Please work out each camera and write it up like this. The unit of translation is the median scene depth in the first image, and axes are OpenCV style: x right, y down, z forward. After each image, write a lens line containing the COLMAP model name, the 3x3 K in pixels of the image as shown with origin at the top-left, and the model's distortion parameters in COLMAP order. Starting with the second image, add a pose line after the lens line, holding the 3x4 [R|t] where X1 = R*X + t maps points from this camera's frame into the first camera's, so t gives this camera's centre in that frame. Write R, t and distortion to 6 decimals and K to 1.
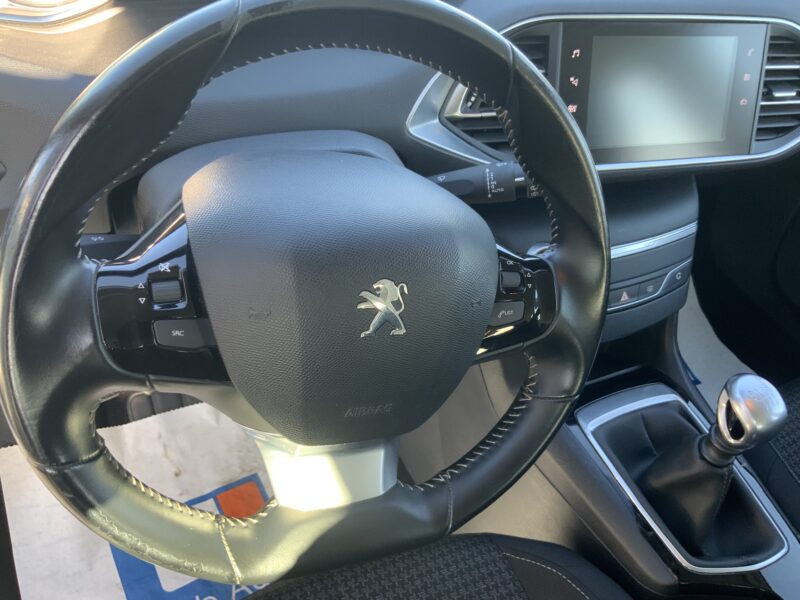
lens RADIAL K [[676.2, 0, 394.8], [0, 676.2, 295.8], [0, 0, 1]] dist [0.007241, -0.051440]
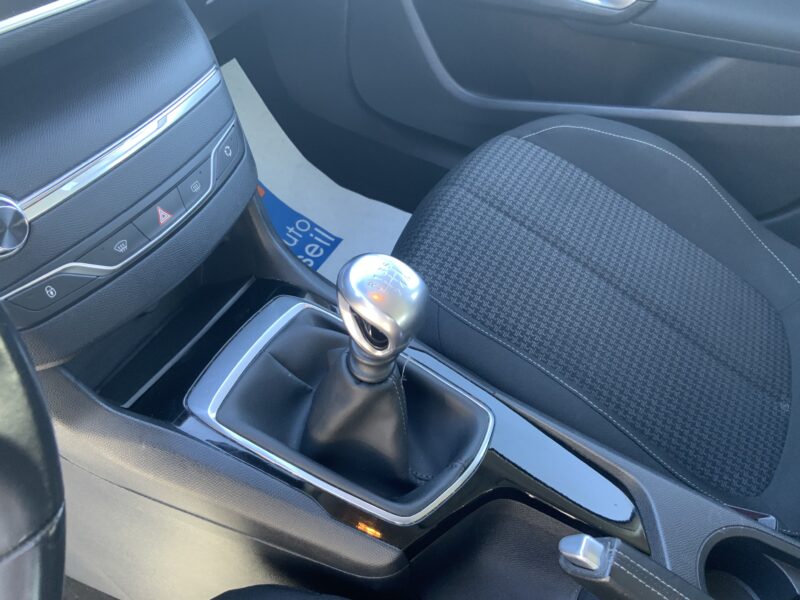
lens RADIAL K [[676.2, 0, 400.4], [0, 676.2, 301.1], [0, 0, 1]] dist [0.007241, -0.051440]
pose [[0.786660, -0.472499, 0.397381, 0.239314], [0.399398, 0.880296, 0.256048, -0.001689], [-0.470795, -0.042710, 0.881208, 0.340223]]
